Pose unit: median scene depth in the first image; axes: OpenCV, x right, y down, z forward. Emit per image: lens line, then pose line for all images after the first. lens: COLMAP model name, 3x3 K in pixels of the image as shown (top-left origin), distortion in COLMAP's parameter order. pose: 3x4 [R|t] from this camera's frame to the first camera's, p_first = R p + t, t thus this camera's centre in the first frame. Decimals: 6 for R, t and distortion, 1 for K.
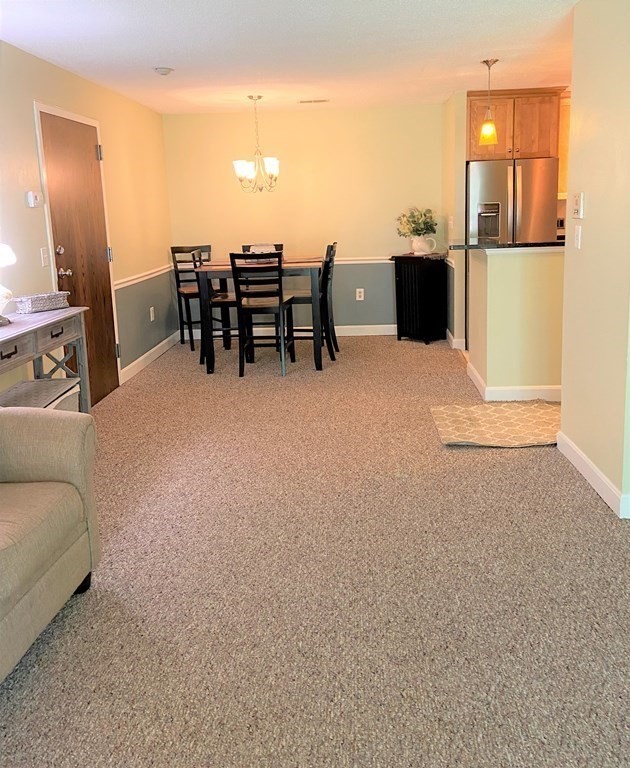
lens RADIAL K [[659.0, 0, 332.7], [0, 659.0, 327.8], [0, 0, 1]] dist [0.010400, -0.042855]
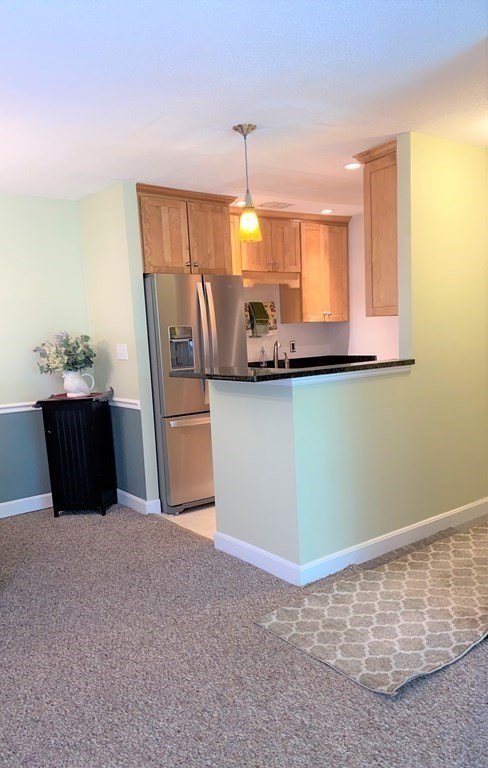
lens RADIAL K [[586.0, 0, 237.5], [0, 586.0, 407.4], [0, 0, 1]] dist [0.076000, 0.001232]
pose [[0.756918, -0.077429, 0.648907, -0.234572], [0.133511, 0.990335, -0.037566, -0.071305], [-0.639727, 0.115071, 0.759940, 0.549300]]
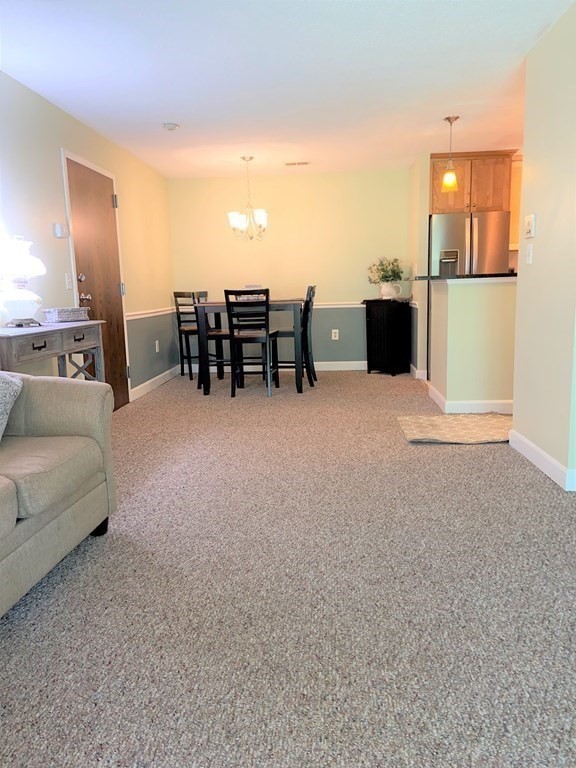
lens RADIAL K [[570.6, 0, 289.8], [0, 570.6, 389.0], [0, 0, 1]] dist [0.010772, -0.023222]
pose [[0.999421, 0.009022, -0.032818, -0.007313], [-0.009338, 0.999912, -0.009470, 0.083463], [0.032730, 0.009771, 0.999416, -0.003151]]
